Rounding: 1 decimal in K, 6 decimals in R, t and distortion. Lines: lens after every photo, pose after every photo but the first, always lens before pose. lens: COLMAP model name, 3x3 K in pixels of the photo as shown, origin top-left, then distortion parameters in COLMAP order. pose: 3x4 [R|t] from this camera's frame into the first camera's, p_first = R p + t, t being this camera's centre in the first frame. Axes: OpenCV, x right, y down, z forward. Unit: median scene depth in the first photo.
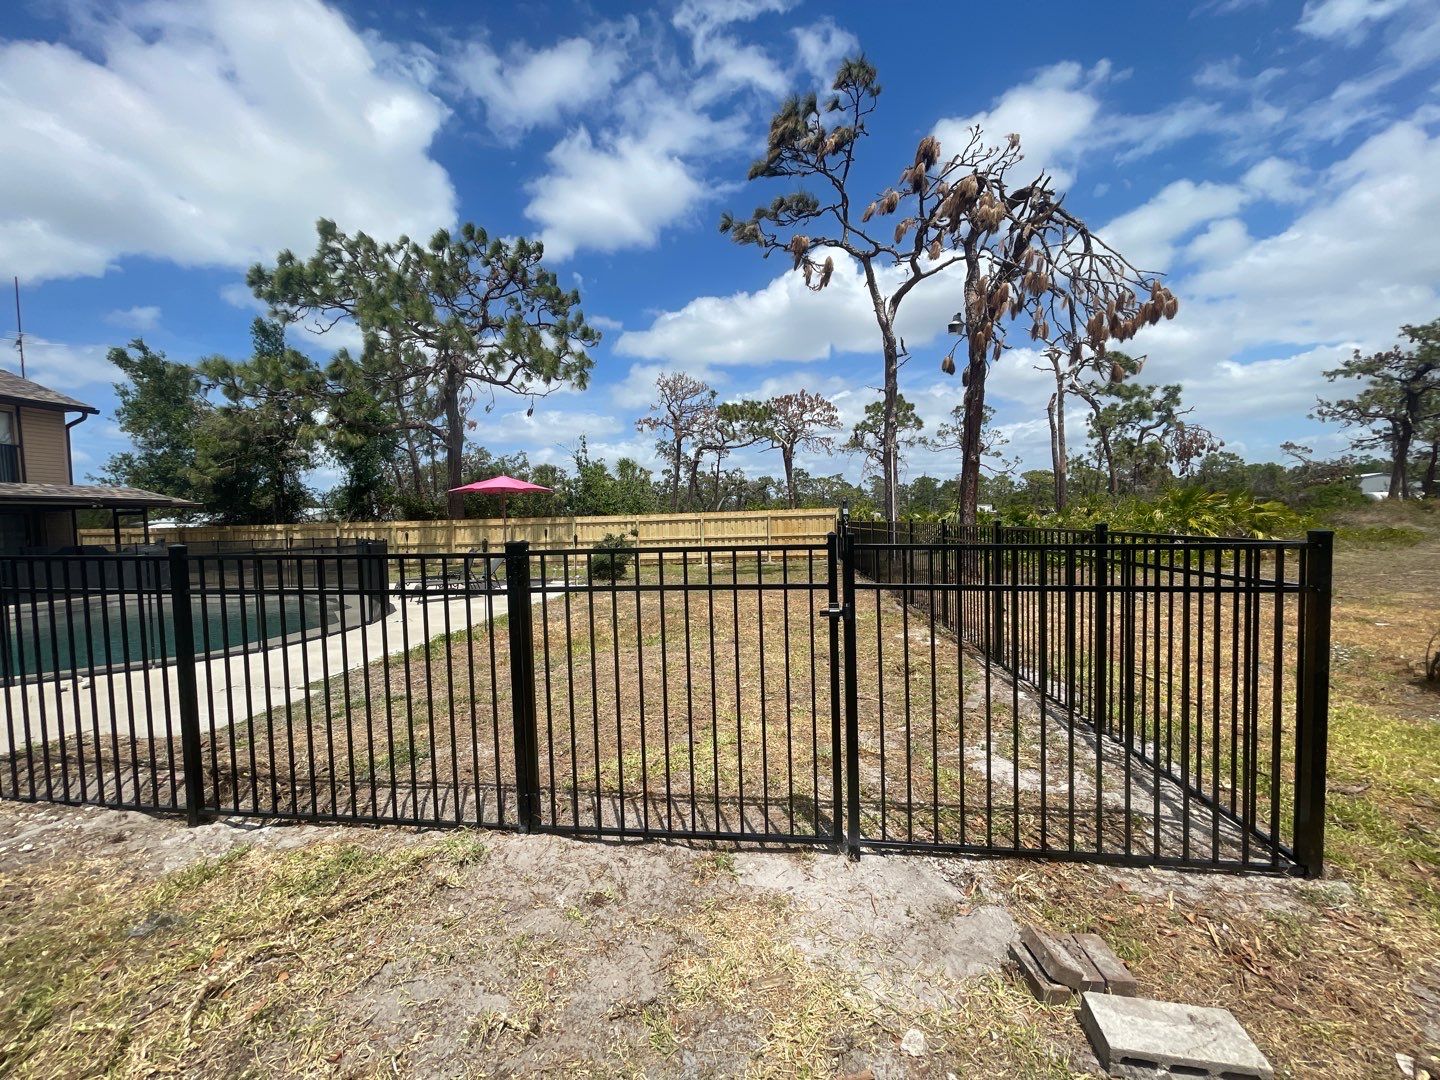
lens RADIAL K [[579.3, 0, 718.1], [0, 579.3, 543.2], [0, 0, 1]] dist [0.004038, -0.002279]
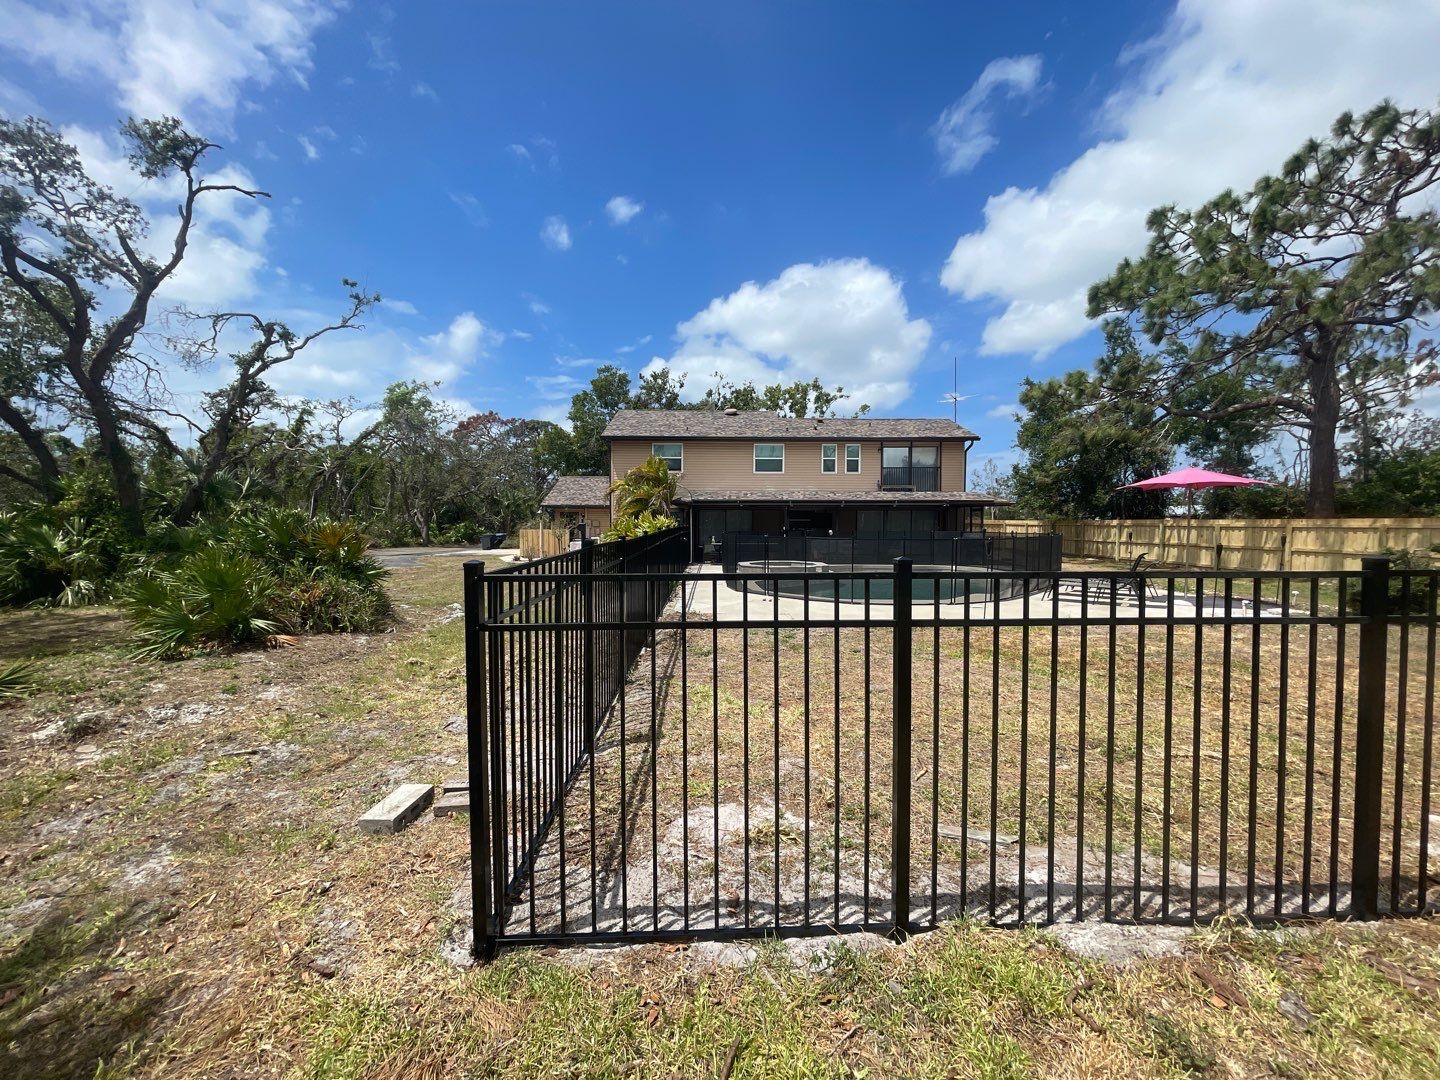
lens RADIAL K [[569.2, 0, 720.0], [0, 569.2, 540.0], [0, 0, 1]] dist [-0.014550, 0.000110]
pose [[0.125267, 0.054890, -0.990604, 0.085747], [-0.047295, 0.997664, 0.049300, -0.005788], [0.990995, 0.040674, 0.127570, 0.069783]]
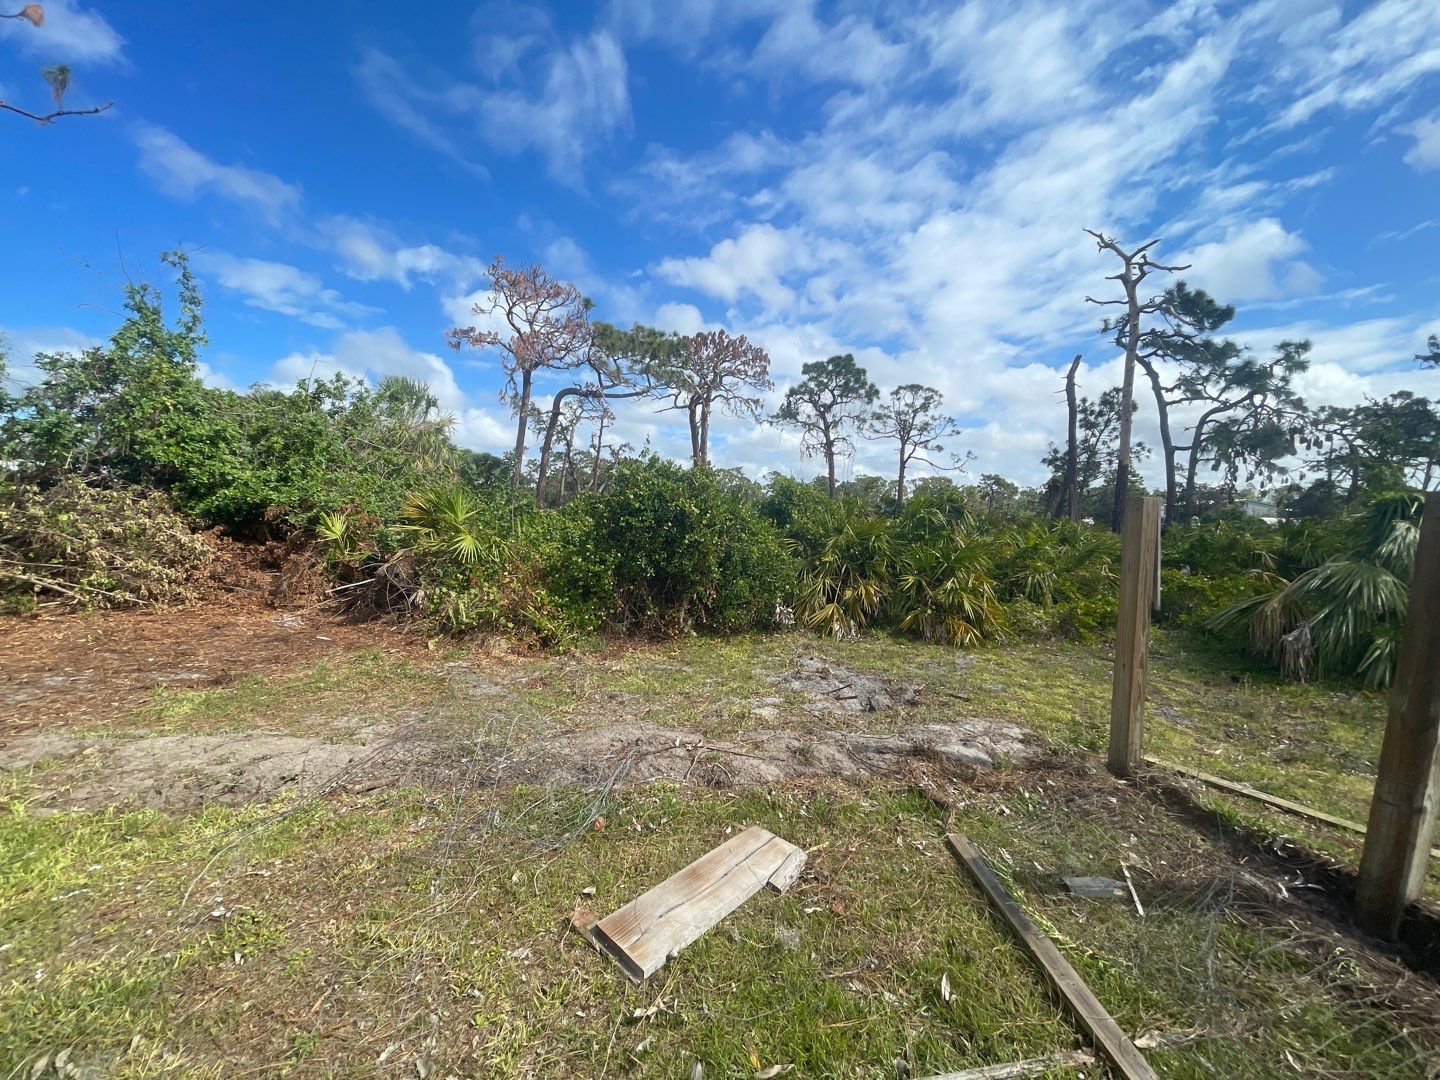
lens RADIAL K [[587.5, 0, 715.0], [0, 587.5, 548.5], [0, 0, 1]] dist [-0.002128, -0.000267]
pose [[0.981906, 0.042803, 0.184471, 0.021628], [-0.046566, 0.998785, 0.016116, -0.013319], [-0.183557, -0.024415, 0.982706, 0.357447]]
